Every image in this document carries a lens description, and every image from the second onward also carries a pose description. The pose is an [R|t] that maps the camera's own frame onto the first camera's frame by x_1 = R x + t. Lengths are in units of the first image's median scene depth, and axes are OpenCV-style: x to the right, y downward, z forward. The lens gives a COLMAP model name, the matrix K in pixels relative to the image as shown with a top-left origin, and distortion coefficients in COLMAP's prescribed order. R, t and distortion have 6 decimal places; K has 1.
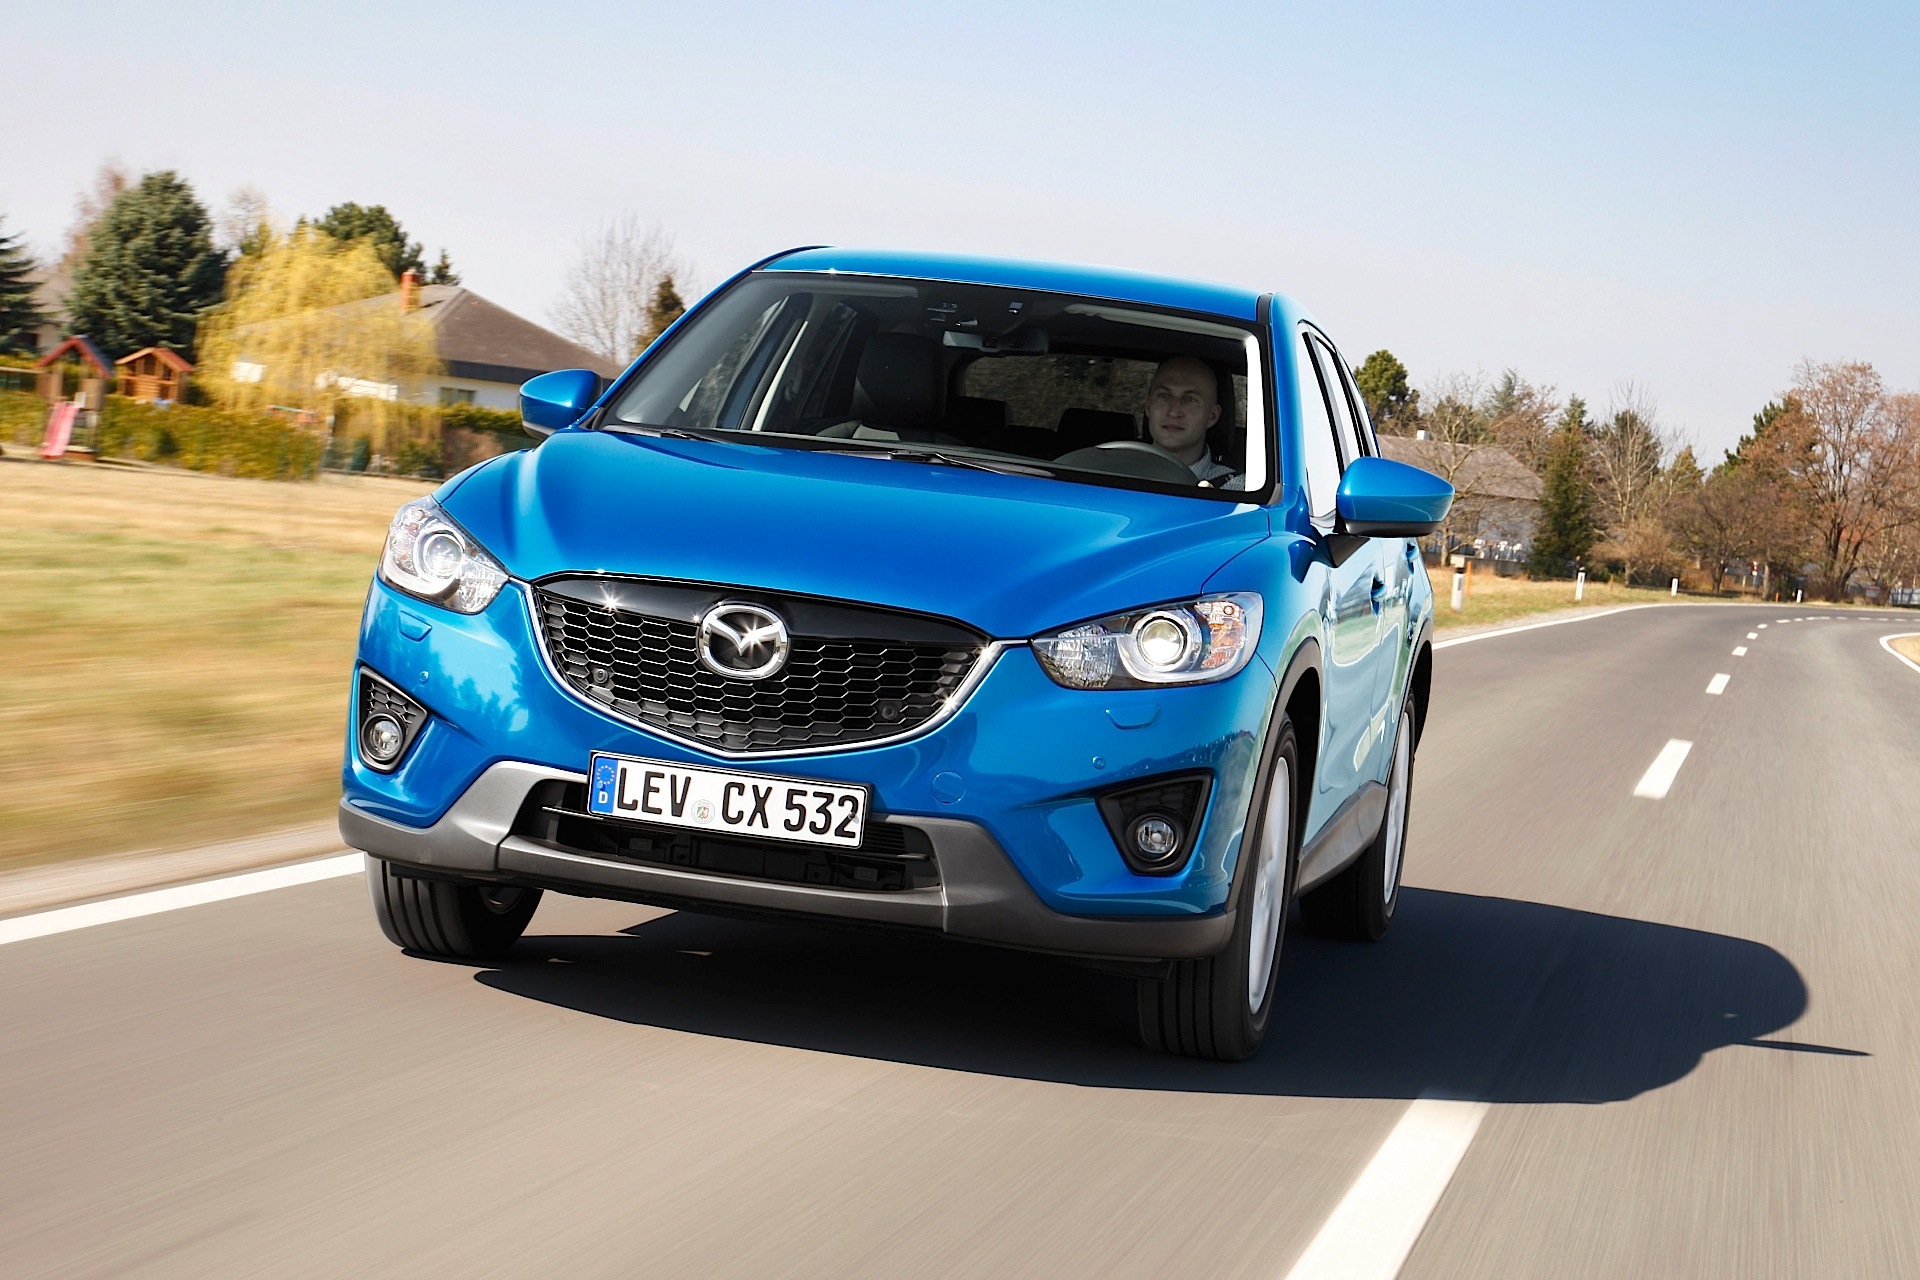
lens RADIAL K [[3965.2, 0, 960.0], [0, 3965.2, 640.0], [0, 0, 1]] dist [0.032214, -0.133521]
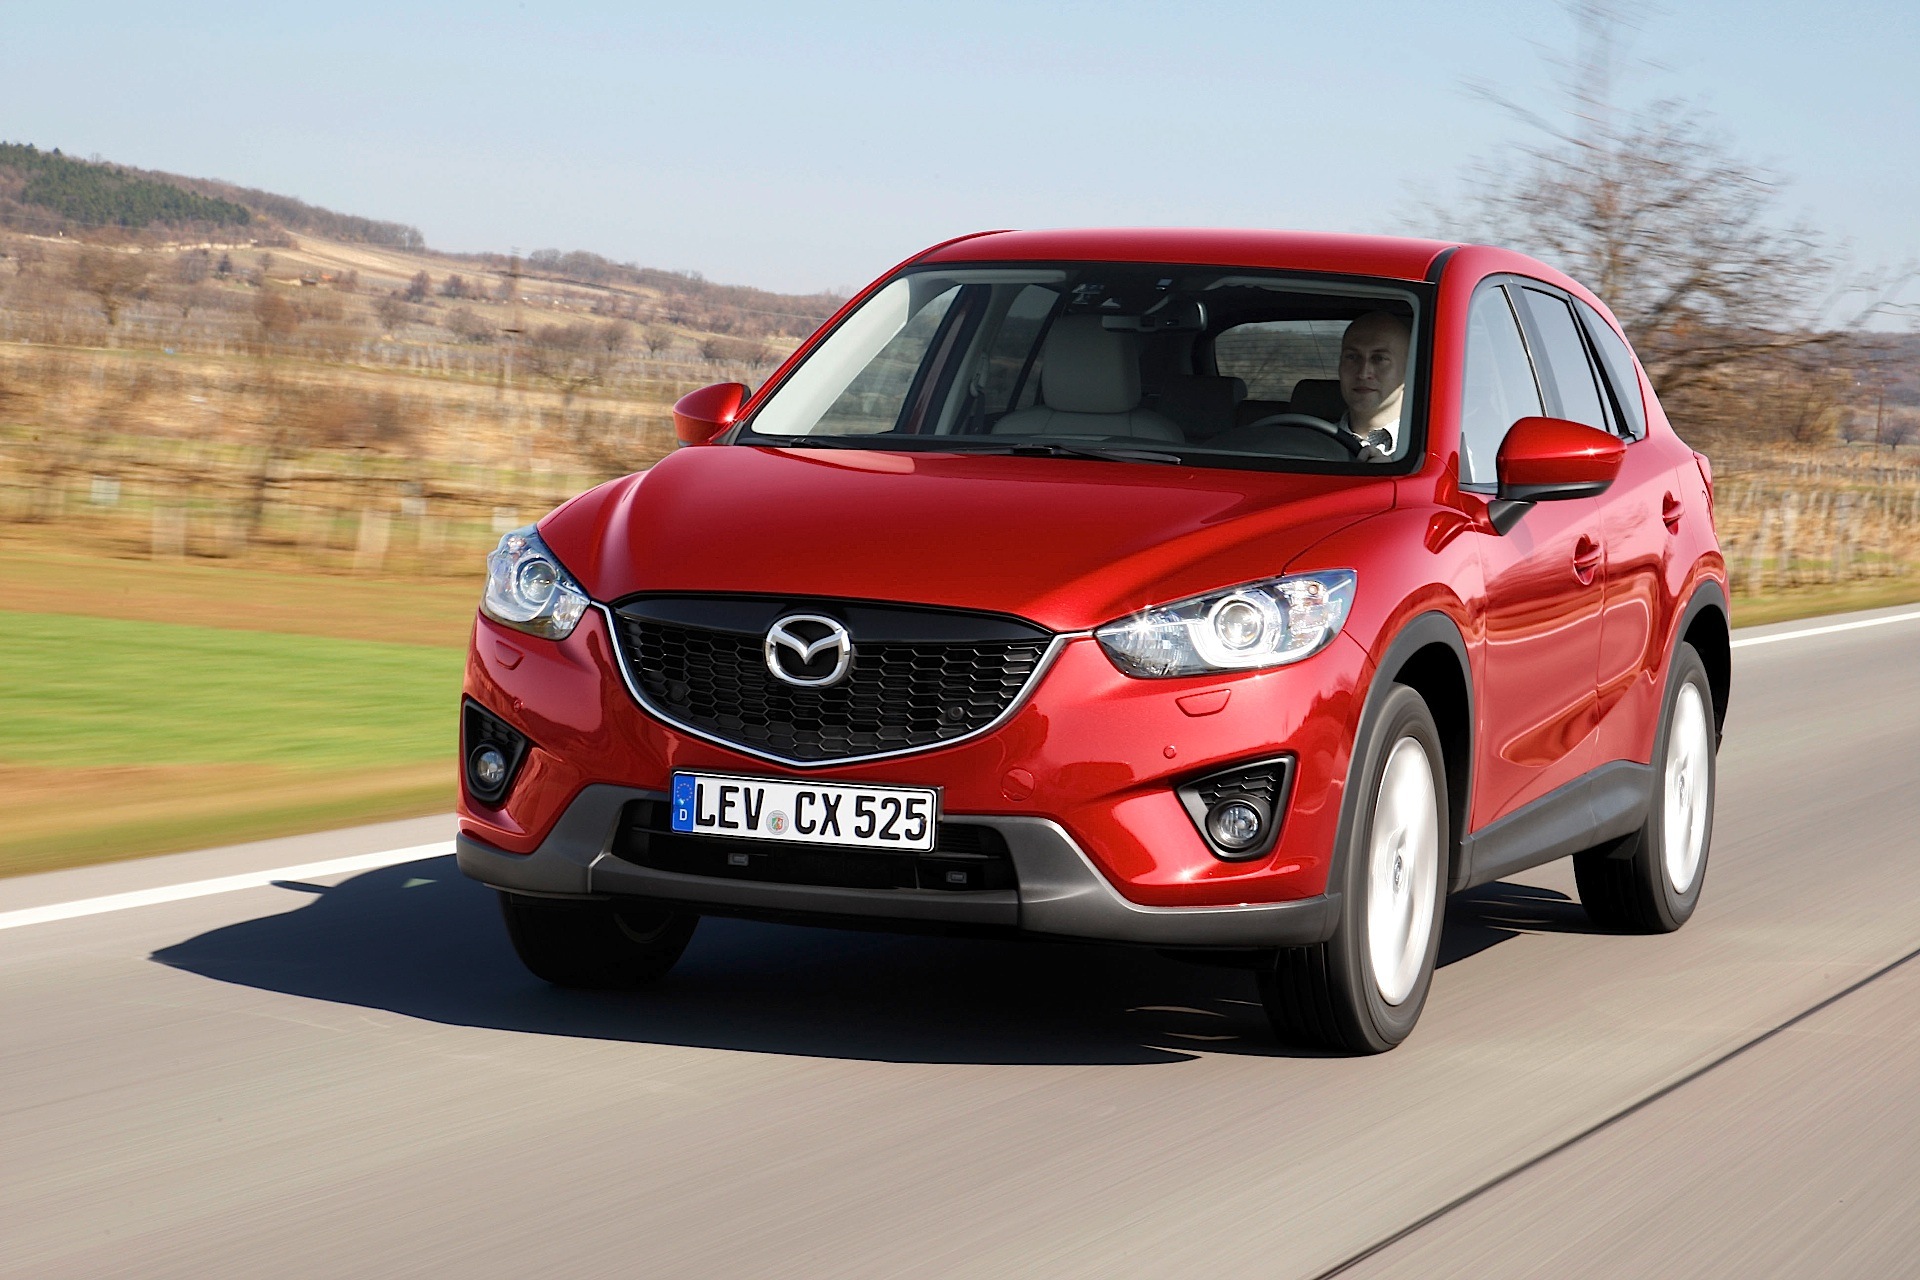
lens RADIAL K [[4715.7, 0, 960.0], [0, 4715.7, 640.0], [0, 0, 1]] dist [0.032266, 0.282578]
pose [[0.986328, -0.060549, -0.153270, 0.165720], [0.060127, 0.998163, -0.007390, 0.008757], [0.153436, -0.001926, 0.988157, -0.168110]]
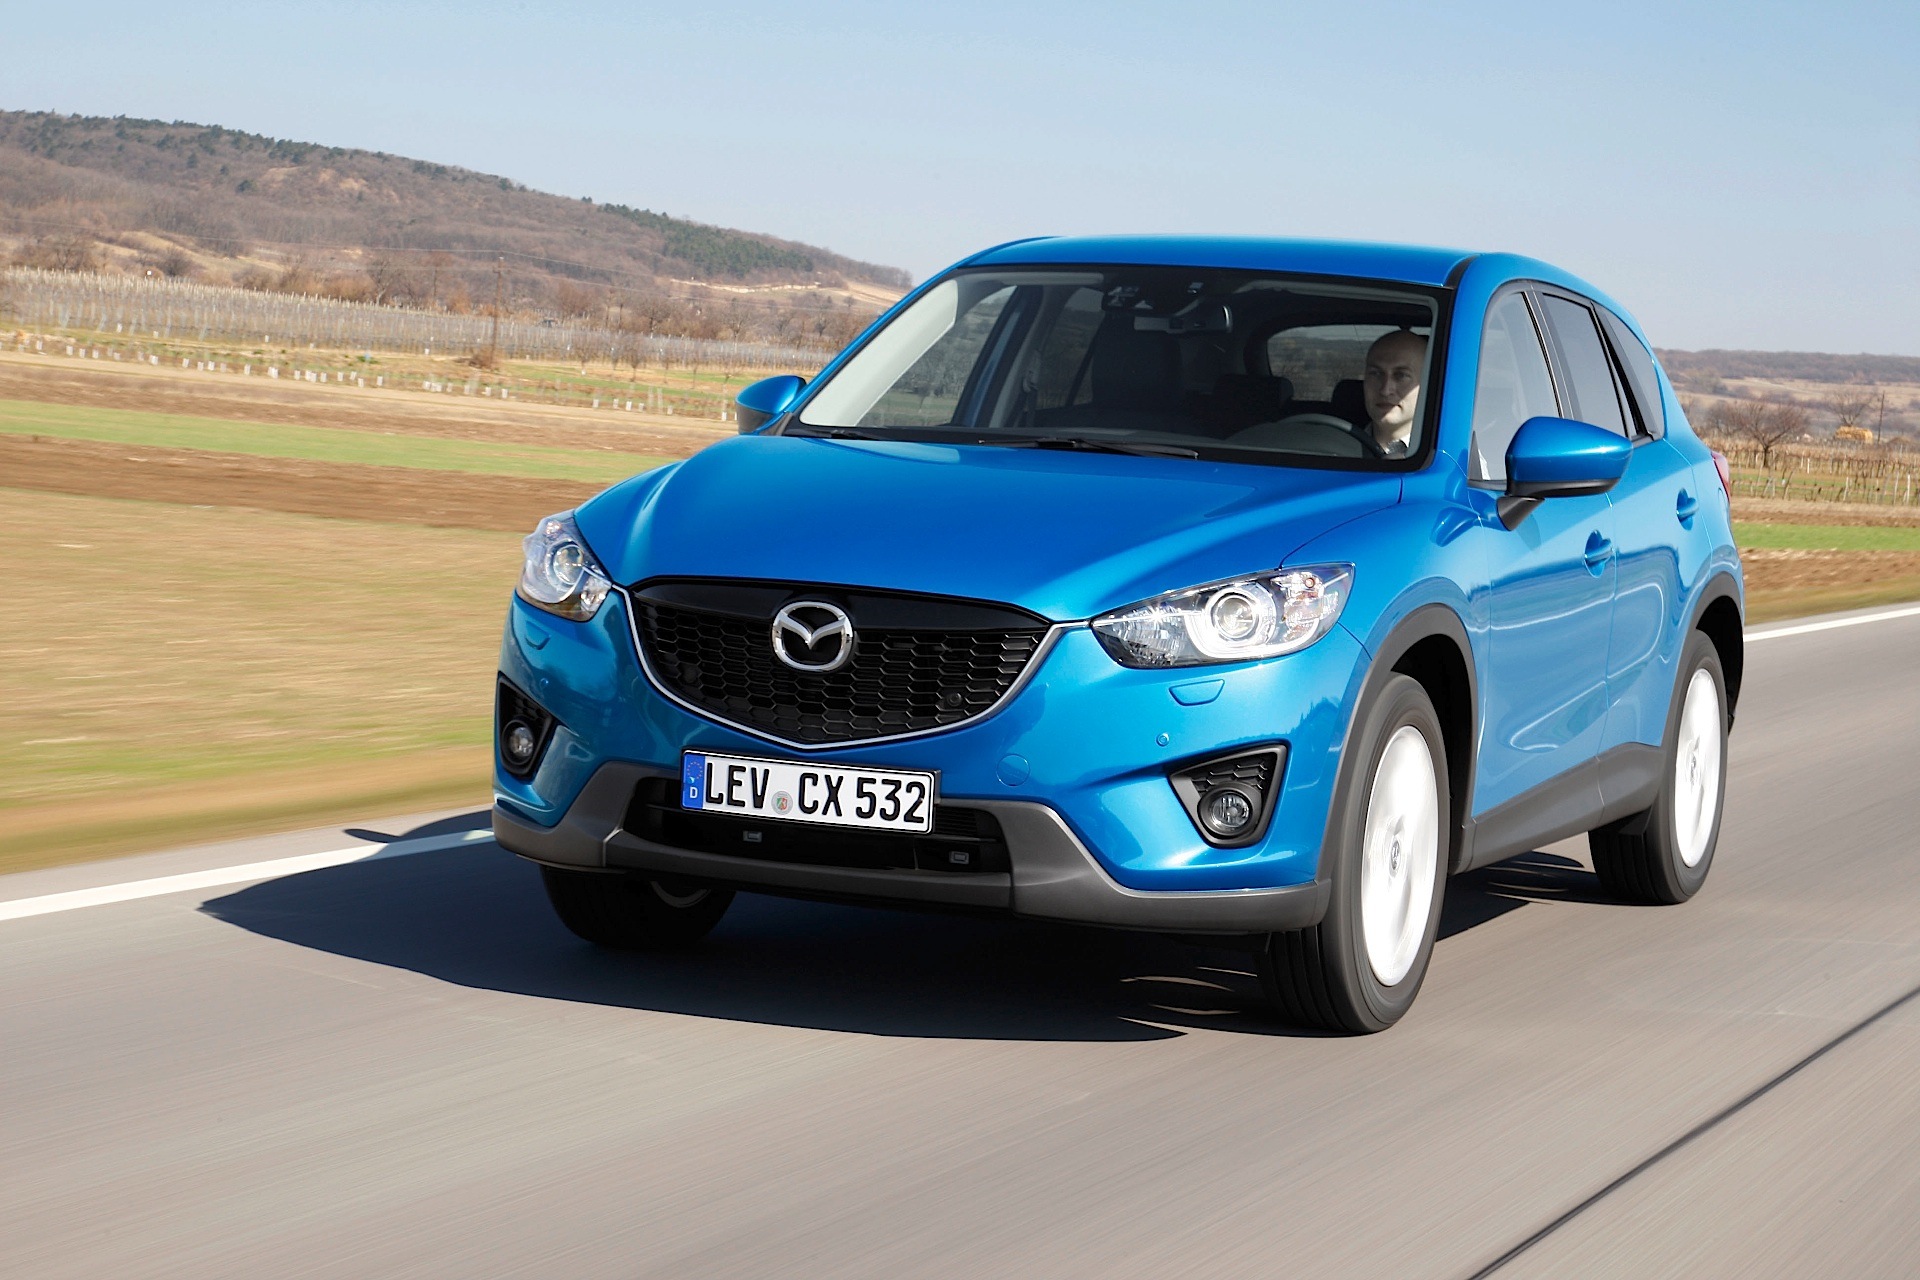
lens RADIAL K [[3965.2, 0, 960.0], [0, 3965.2, 640.0], [0, 0, 1]] dist [0.032214, -0.133521]
pose [[0.978858, -0.044918, -0.199550, 0.188104], [0.045960, 0.998943, 0.000591, 0.002543], [0.199313, -0.009750, 0.979887, -0.000610]]
